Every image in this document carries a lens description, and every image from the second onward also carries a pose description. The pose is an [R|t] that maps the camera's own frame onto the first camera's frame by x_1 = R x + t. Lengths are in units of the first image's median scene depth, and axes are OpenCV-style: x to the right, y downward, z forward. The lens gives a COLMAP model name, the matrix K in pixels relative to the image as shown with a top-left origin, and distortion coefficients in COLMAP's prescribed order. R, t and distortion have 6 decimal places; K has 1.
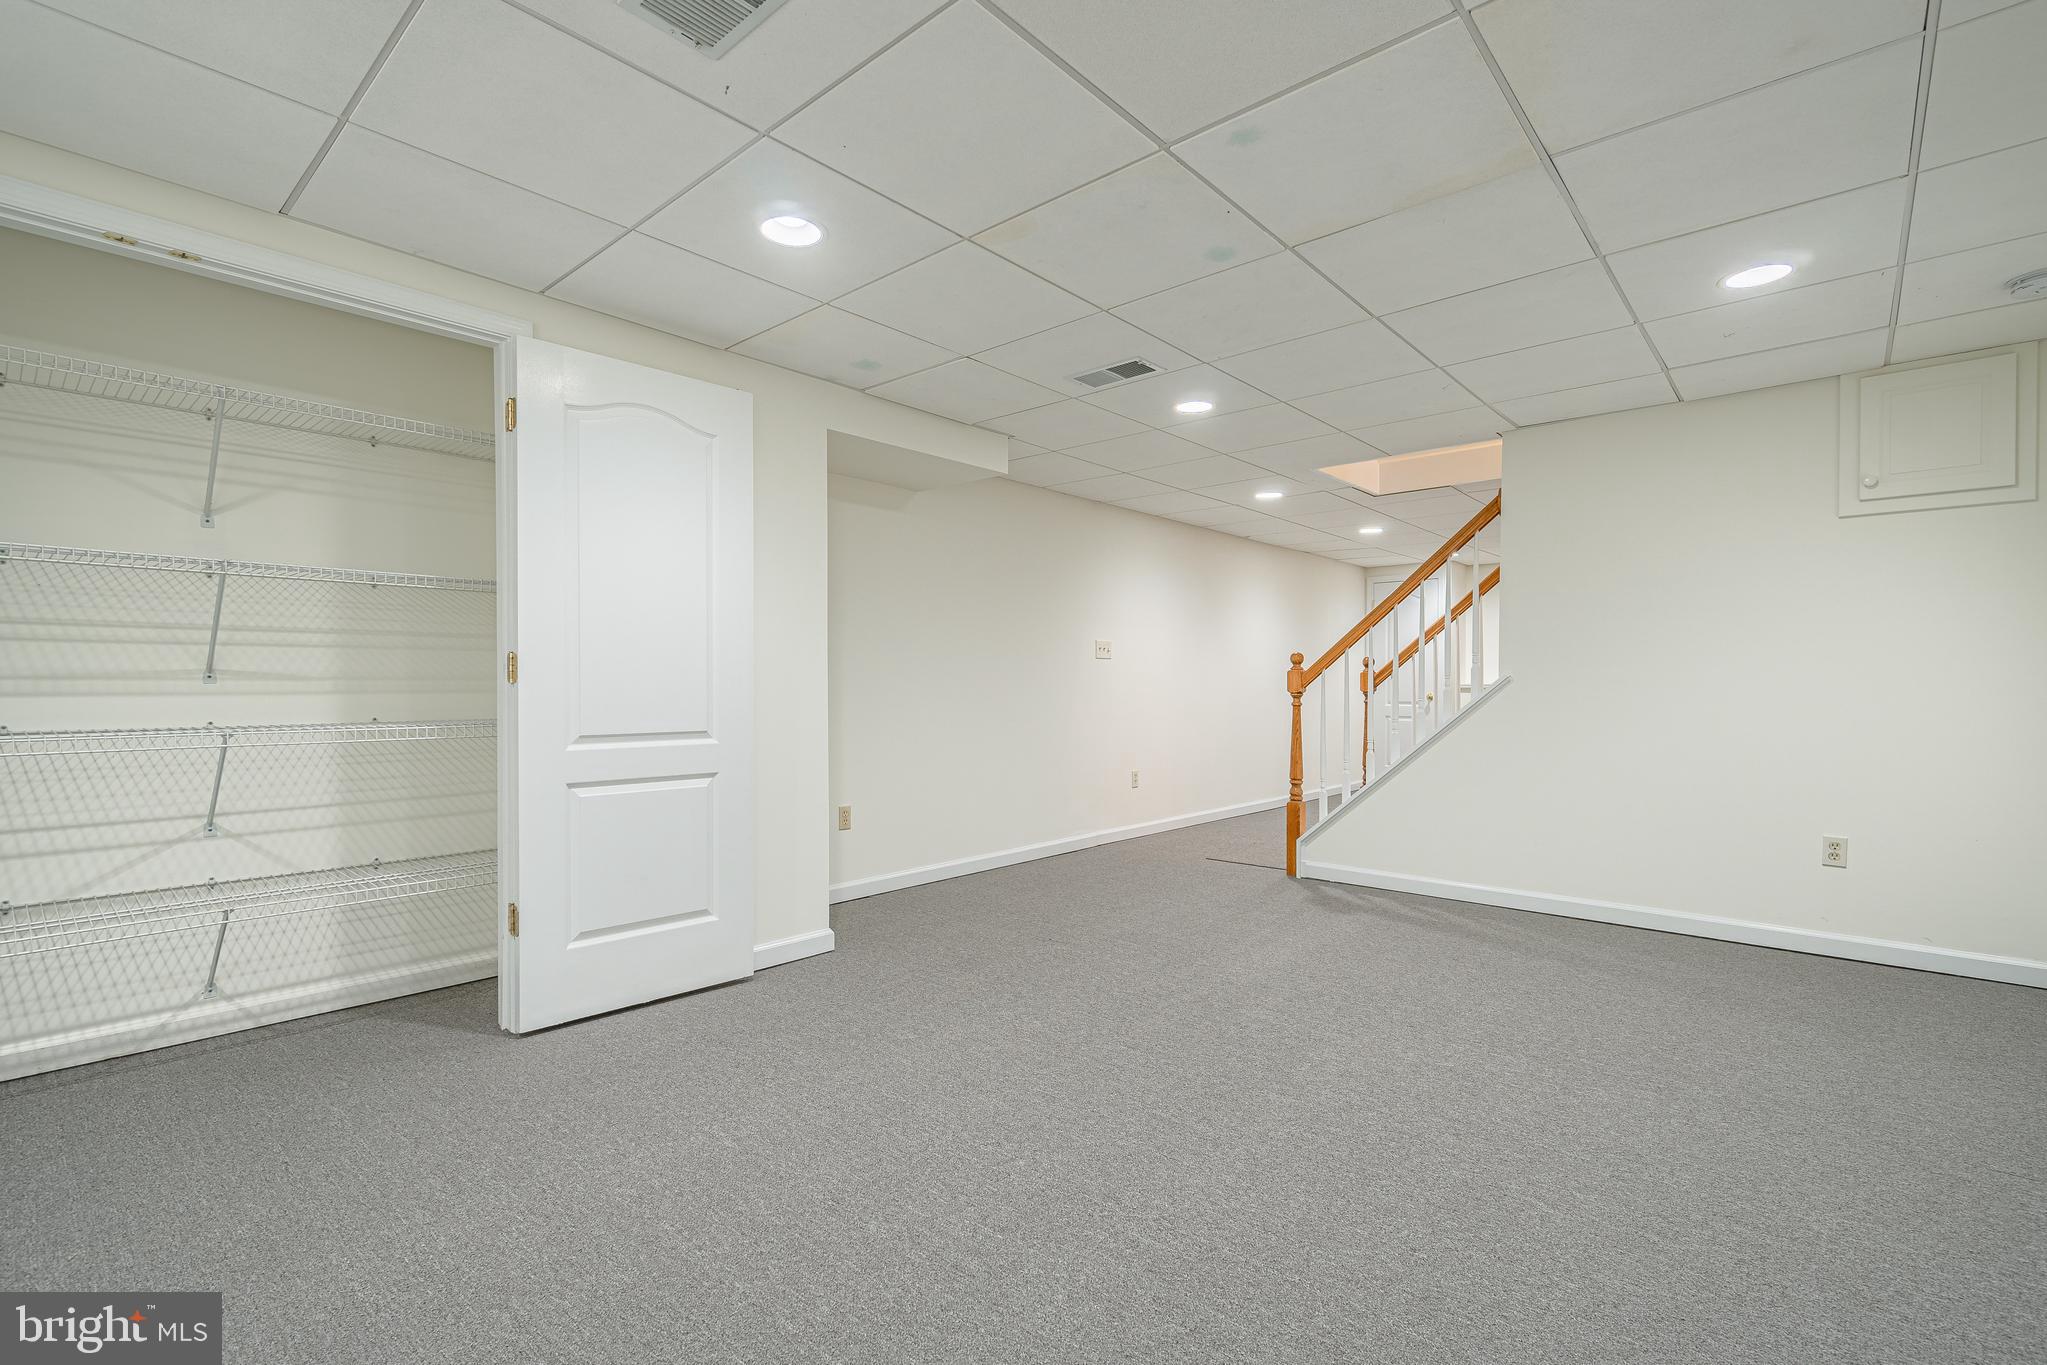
lens RADIAL K [[920.7, 0, 1032.1], [0, 920.7, 688.6], [0, 0, 1]] dist [0.000454, -0.000088]
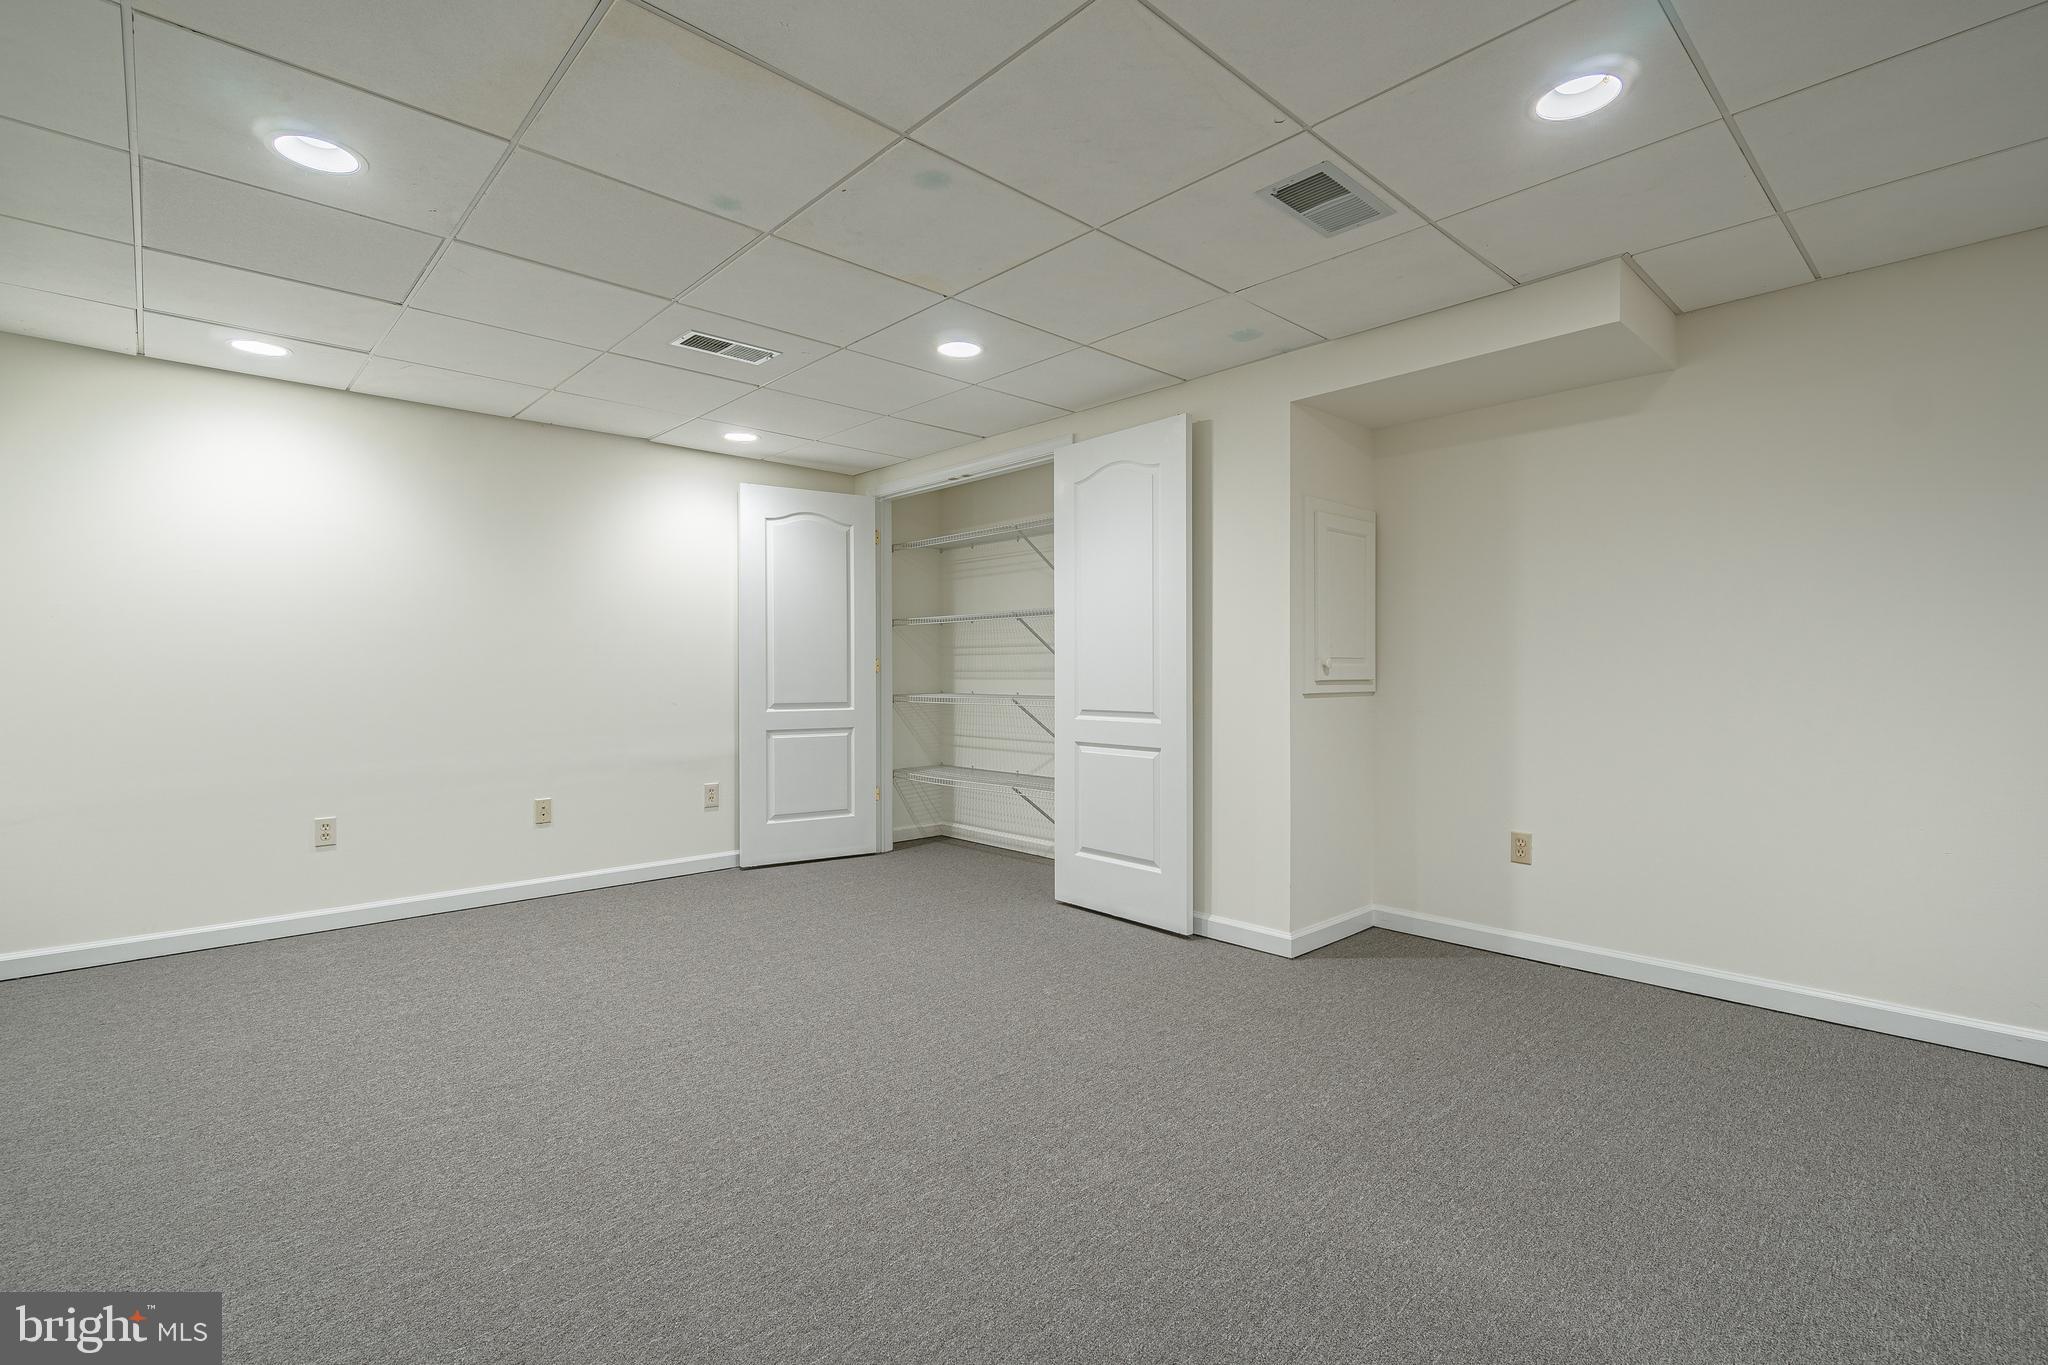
lens RADIAL K [[928.5, 0, 1020.7], [0, 928.5, 672.0], [0, 0, 1]] dist [0.000365, -0.000357]
pose [[-0.101686, -0.001568, -0.994815, 0.953980], [-0.002598, 0.999996, -0.001311, -0.005171], [0.994813, 0.002451, -0.101690, 1.047424]]
